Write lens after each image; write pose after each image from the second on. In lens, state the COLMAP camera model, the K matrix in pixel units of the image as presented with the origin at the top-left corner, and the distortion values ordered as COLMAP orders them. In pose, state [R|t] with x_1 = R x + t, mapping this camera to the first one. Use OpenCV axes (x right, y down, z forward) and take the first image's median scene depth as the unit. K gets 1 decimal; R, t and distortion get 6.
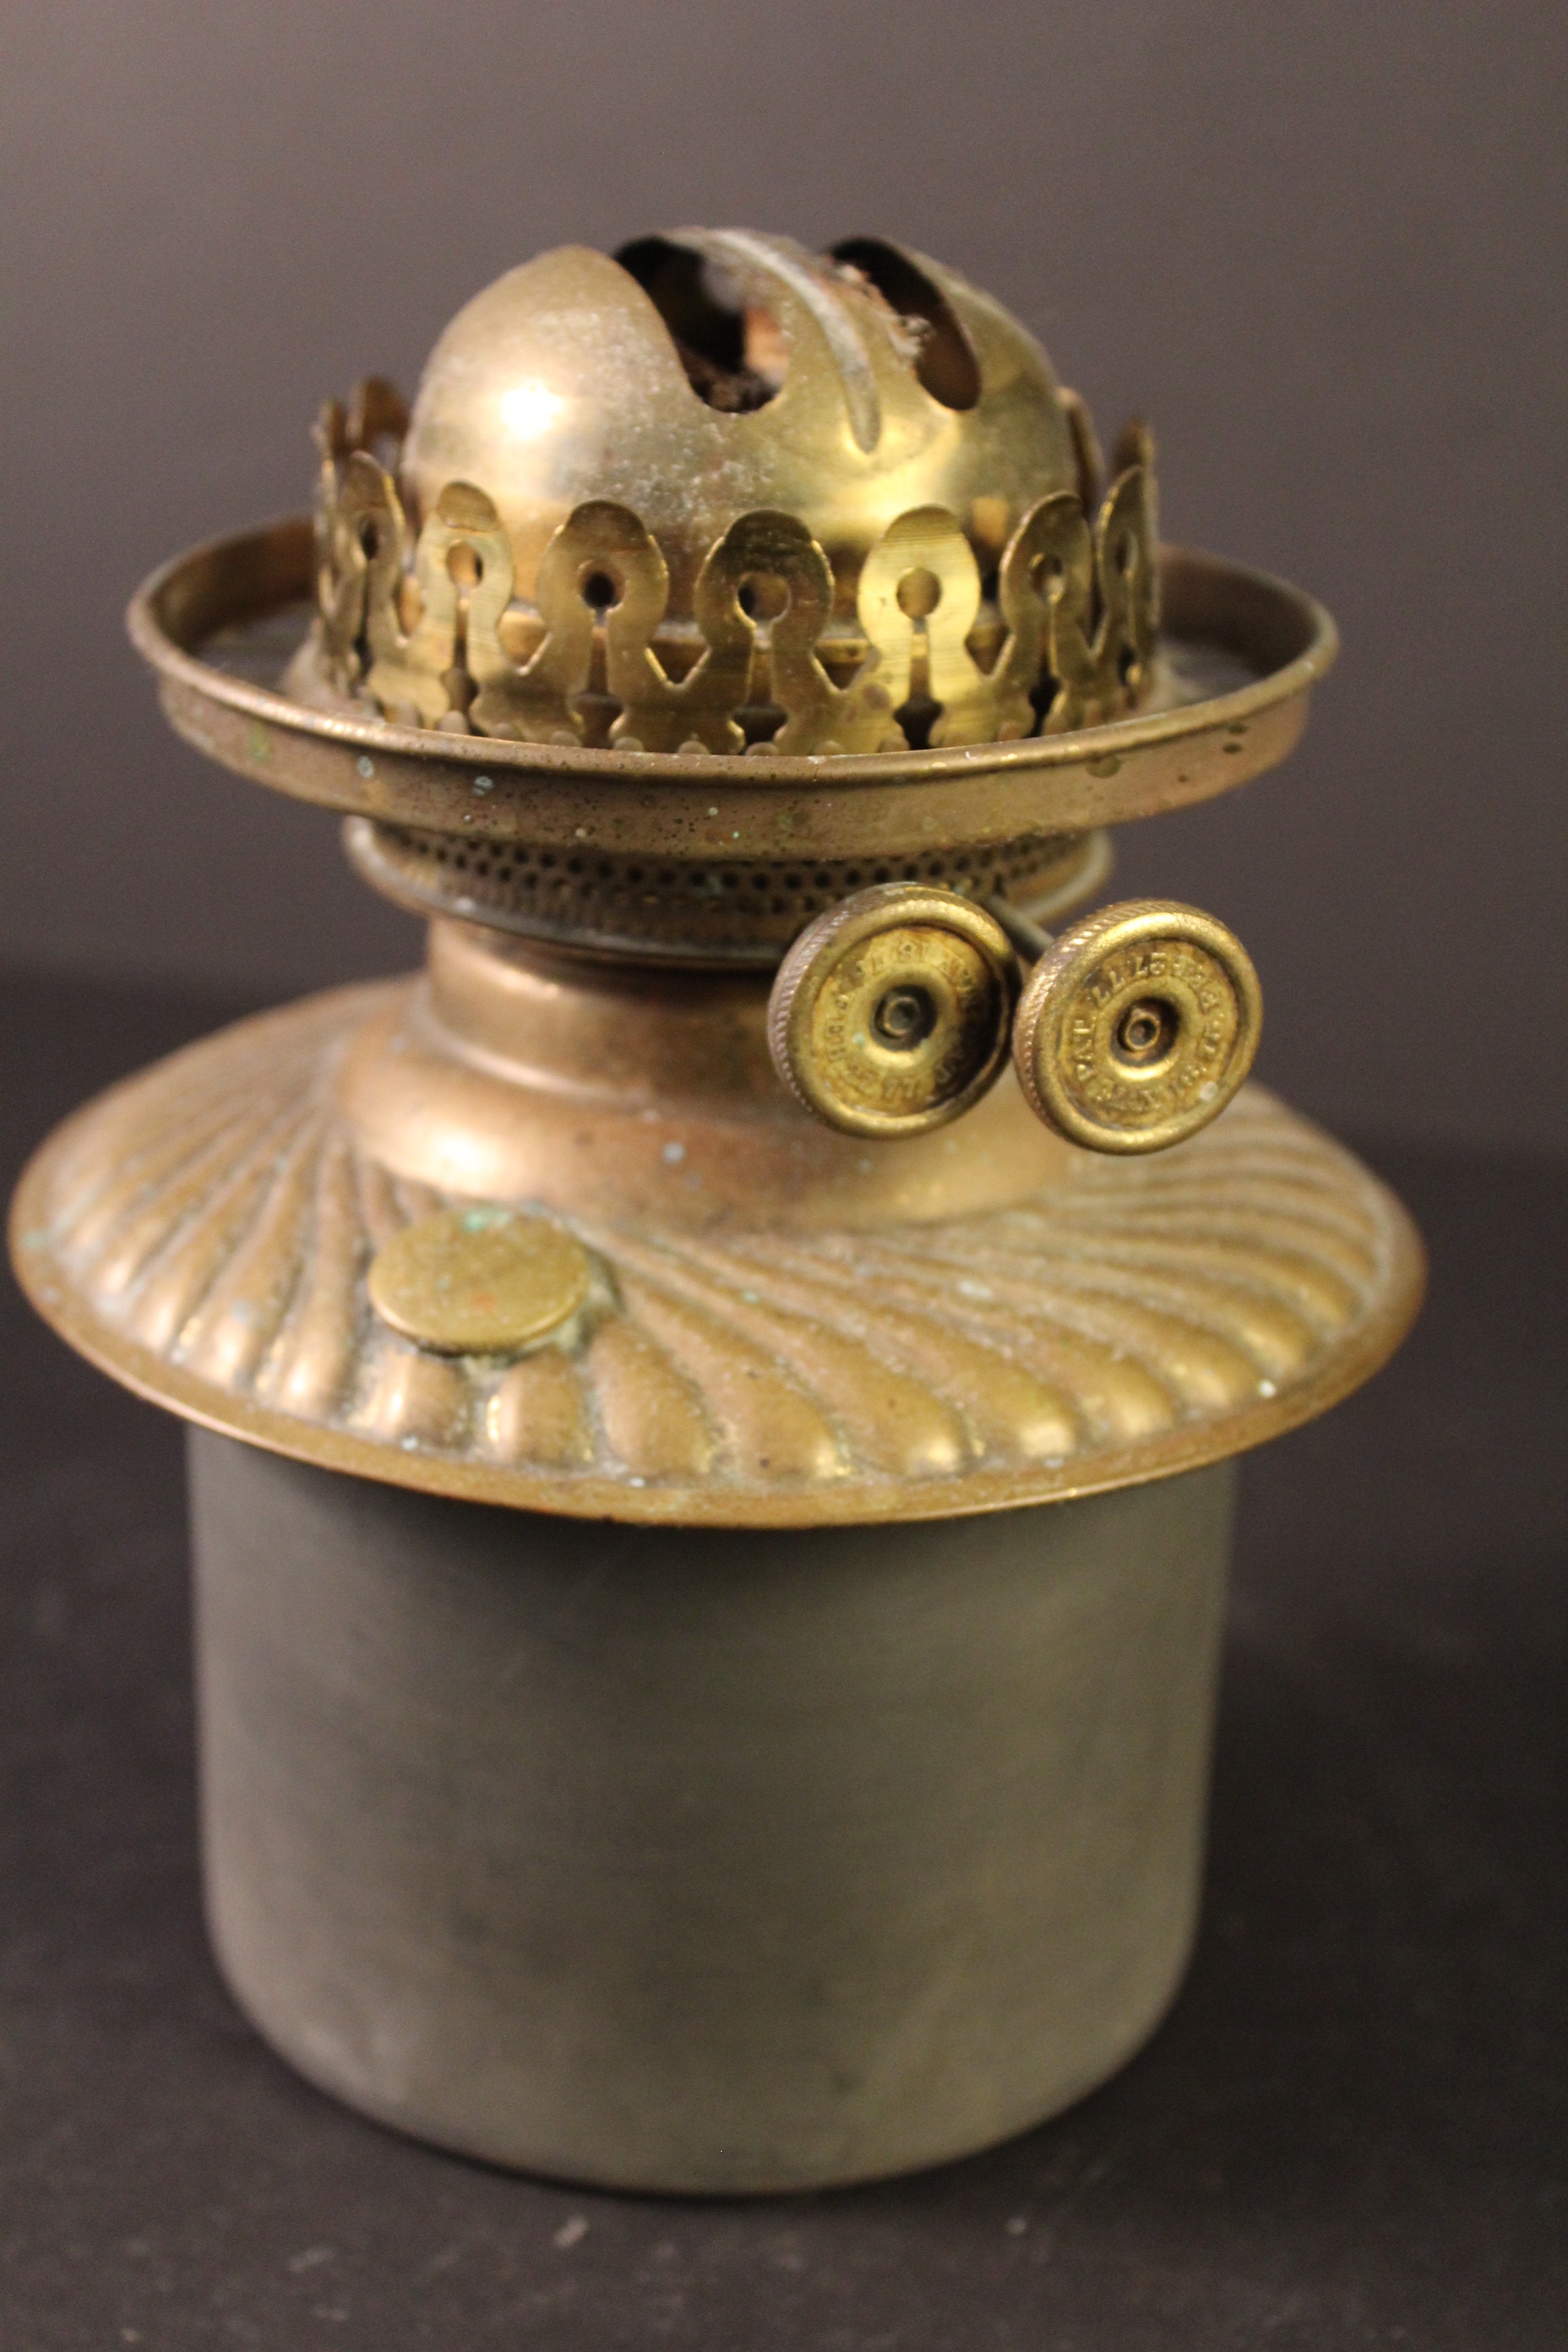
lens RADIAL K [[3645.8, 0, 784.0], [0, 3645.8, 1176.0], [0, 0, 1]] dist [-0.083557, -0.013477]
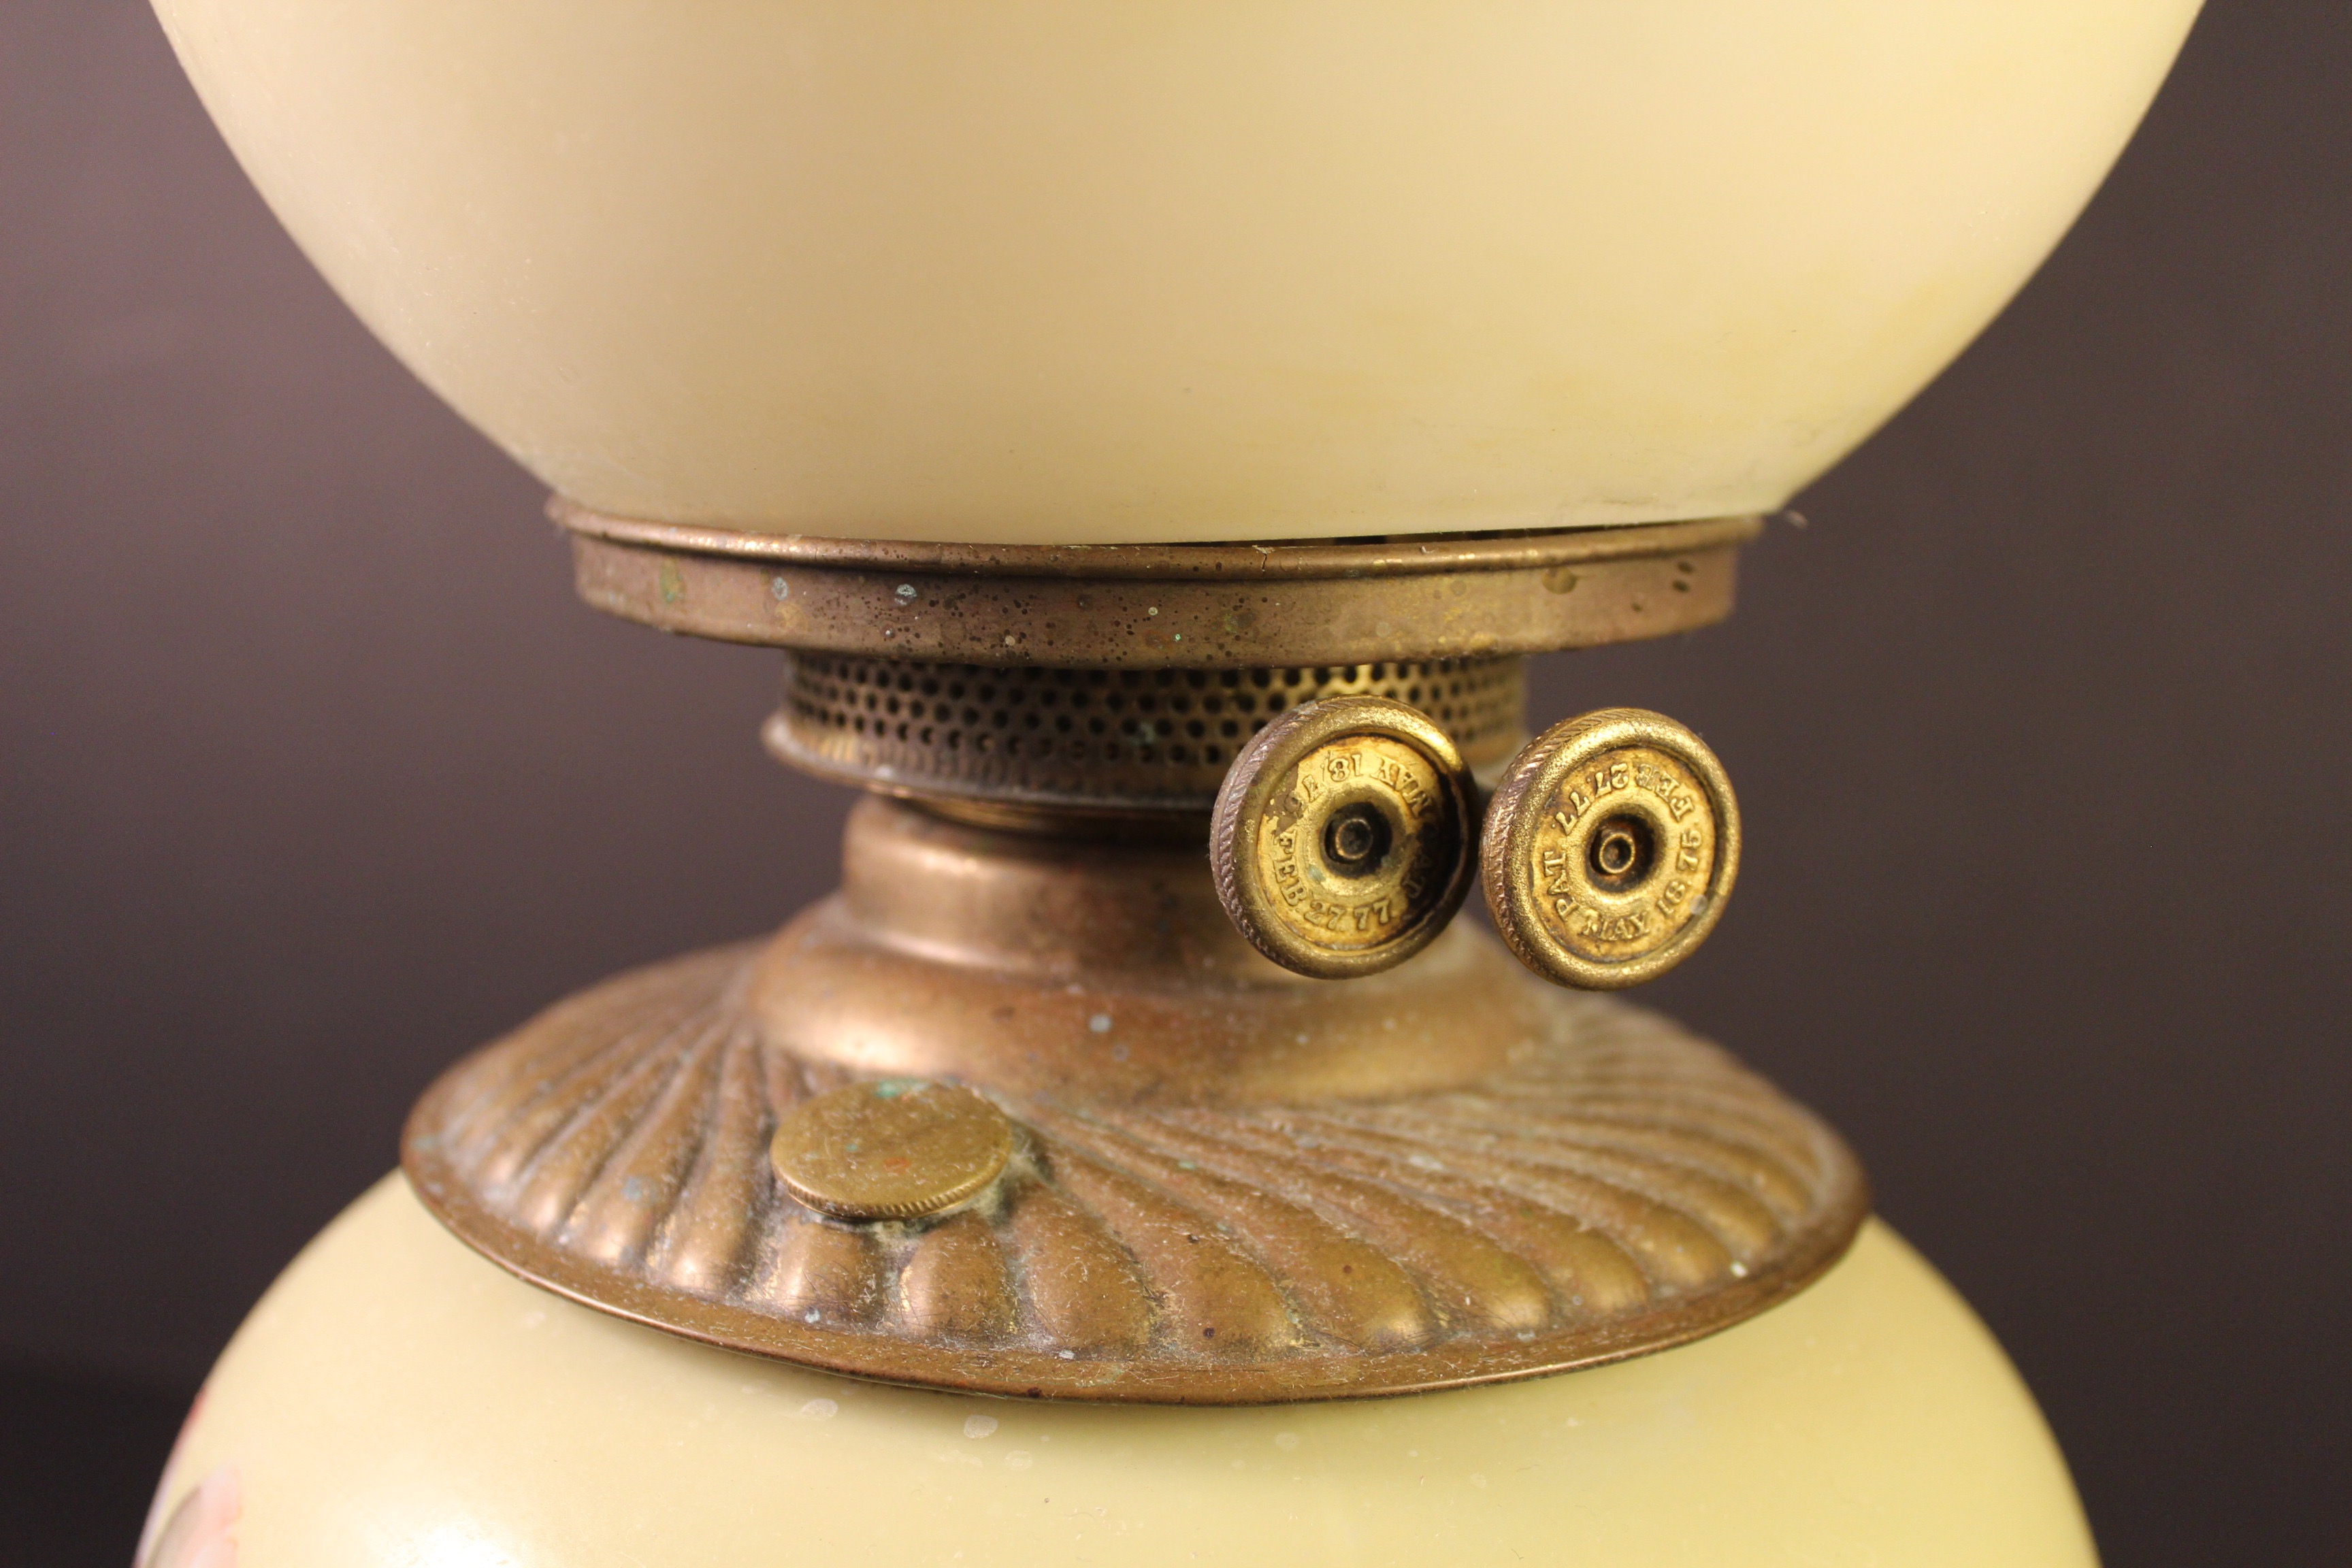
lens RADIAL K [[2787.5, 0, 1176.0], [0, 2787.5, 784.0], [0, 0, 1]] dist [-0.074517, 0.002163]
pose [[0.999772, 0.000436, 0.021334, -0.027185], [0.003903, 0.979188, -0.202920, 0.082624], [-0.020979, 0.202957, 0.978963, 0.294549]]
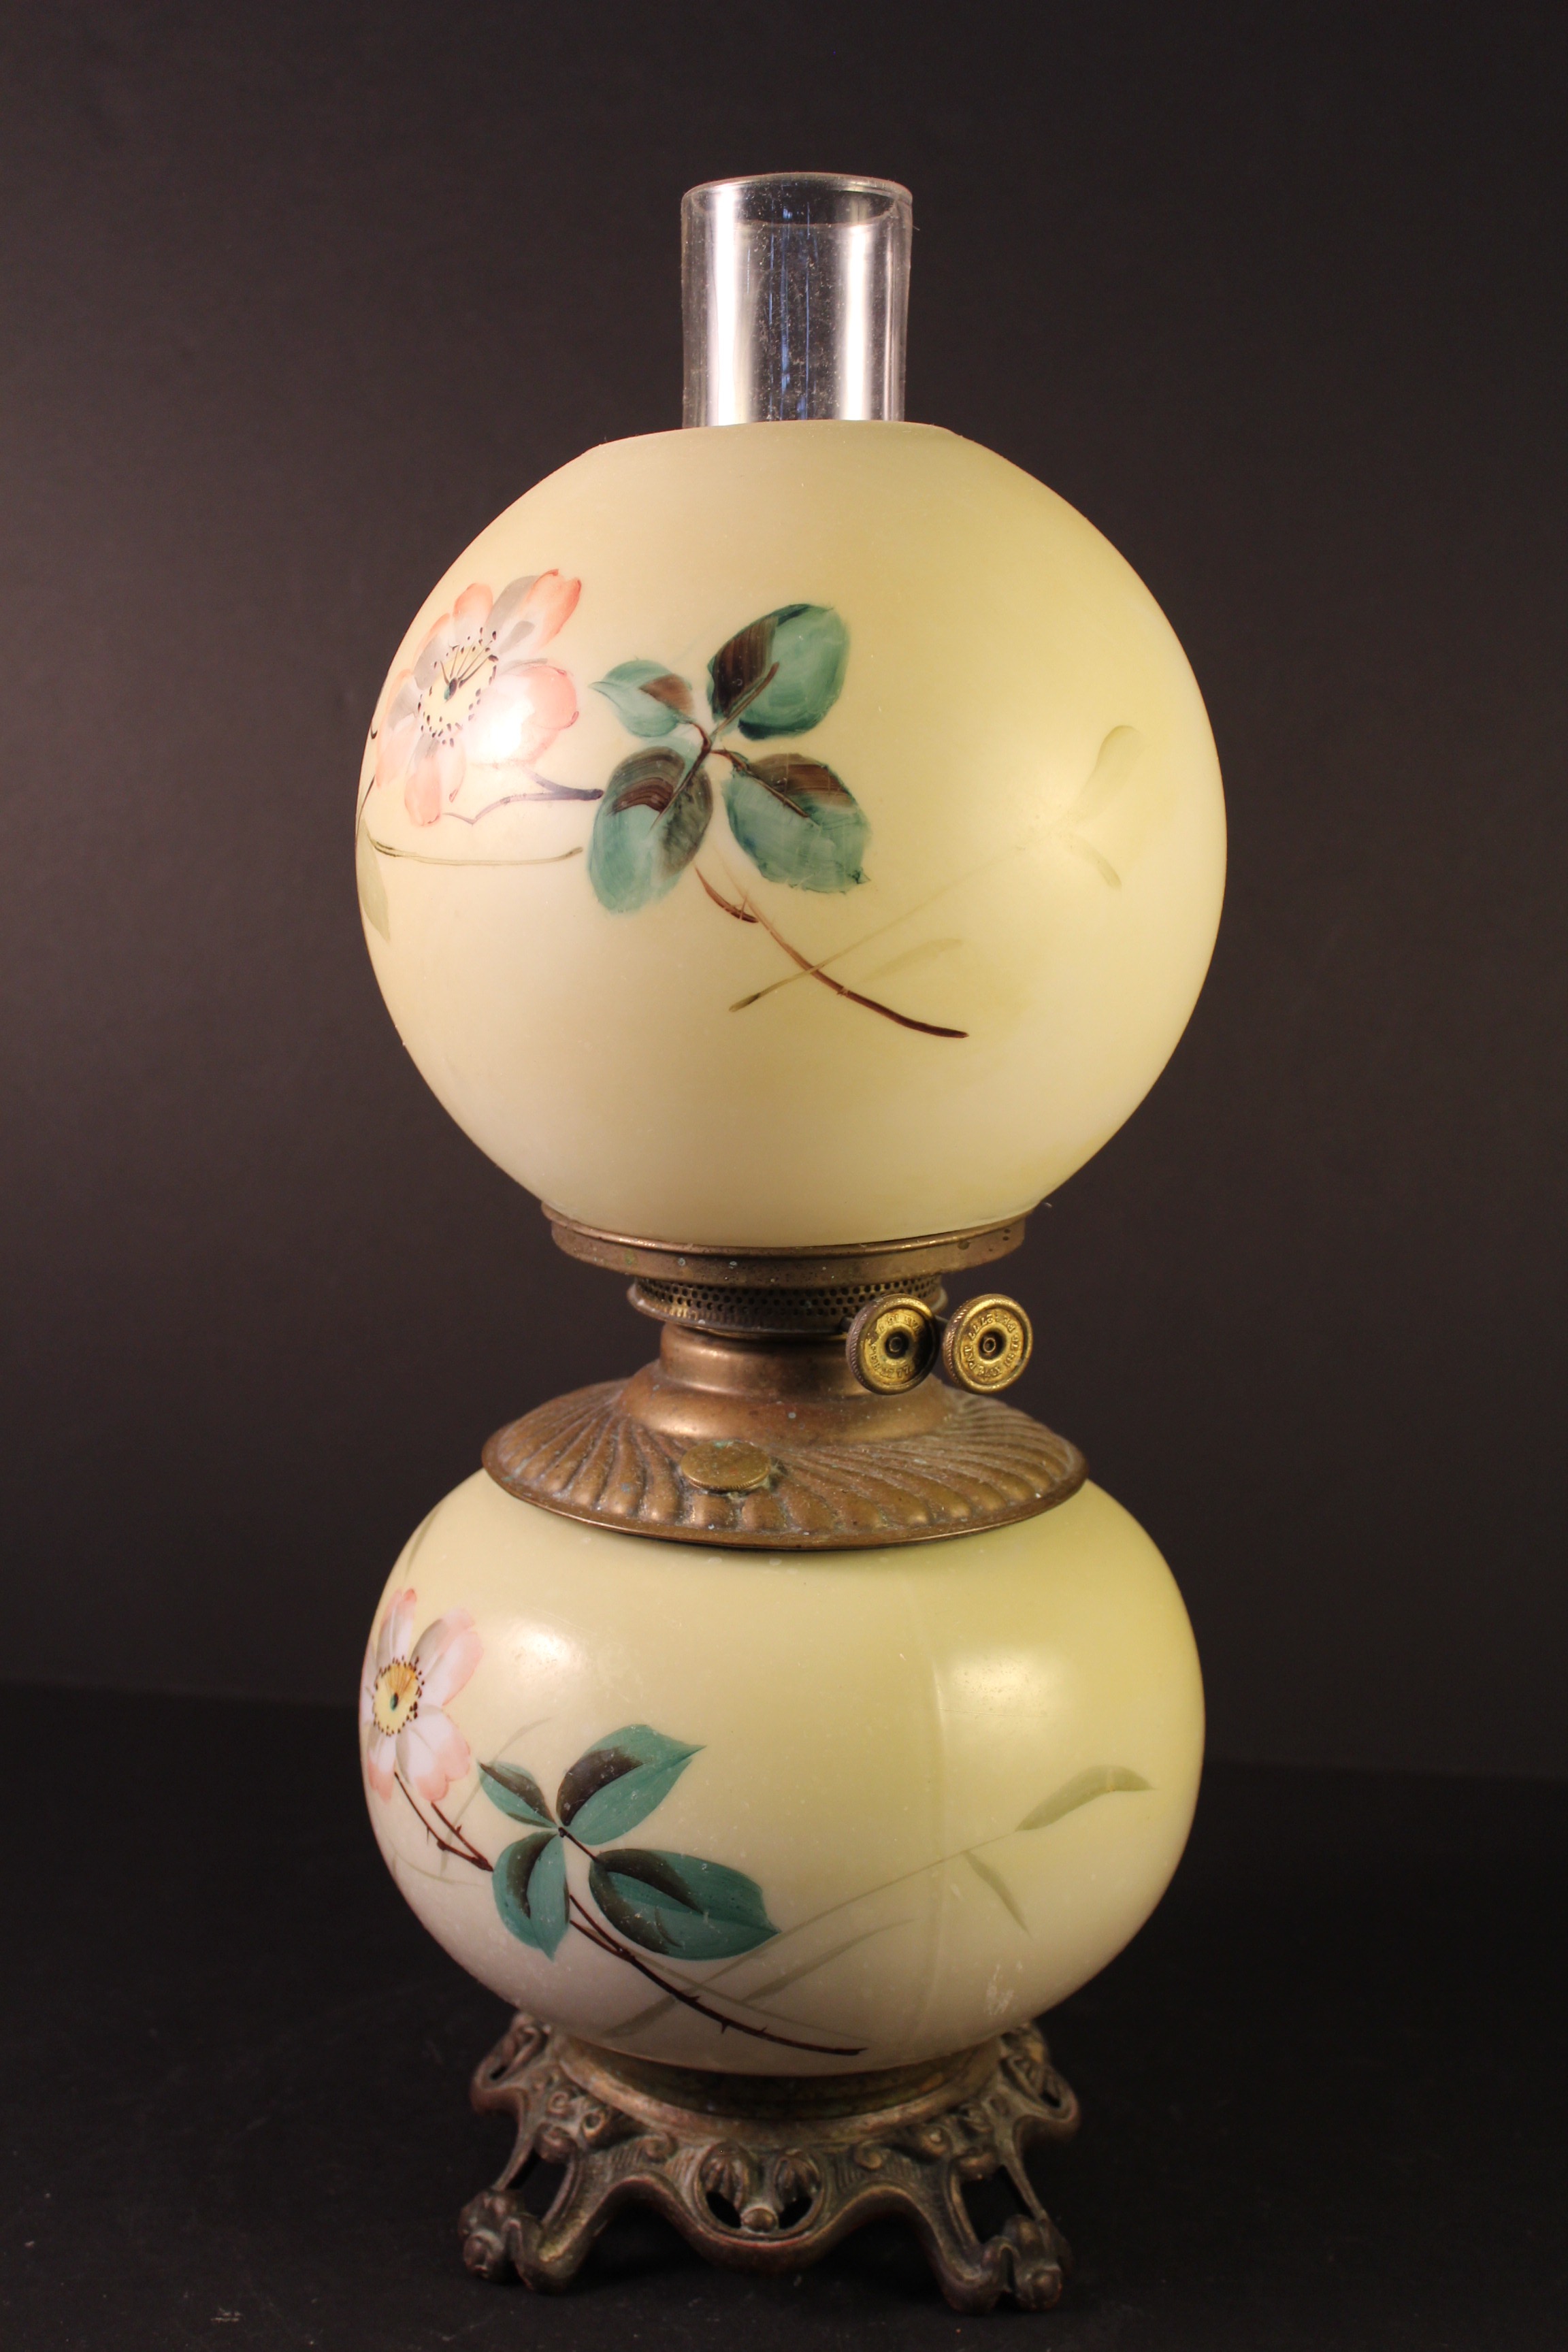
lens RADIAL K [[2787.5, 0, 784.0], [0, 2787.5, 1176.0], [0, 0, 1]] dist [-0.074517, 0.002163]
pose [[0.989086, -0.042234, 0.141155, -0.306506], [0.068975, 0.979300, -0.190301, 0.200392], [-0.130196, 0.197960, 0.971525, -0.888461]]
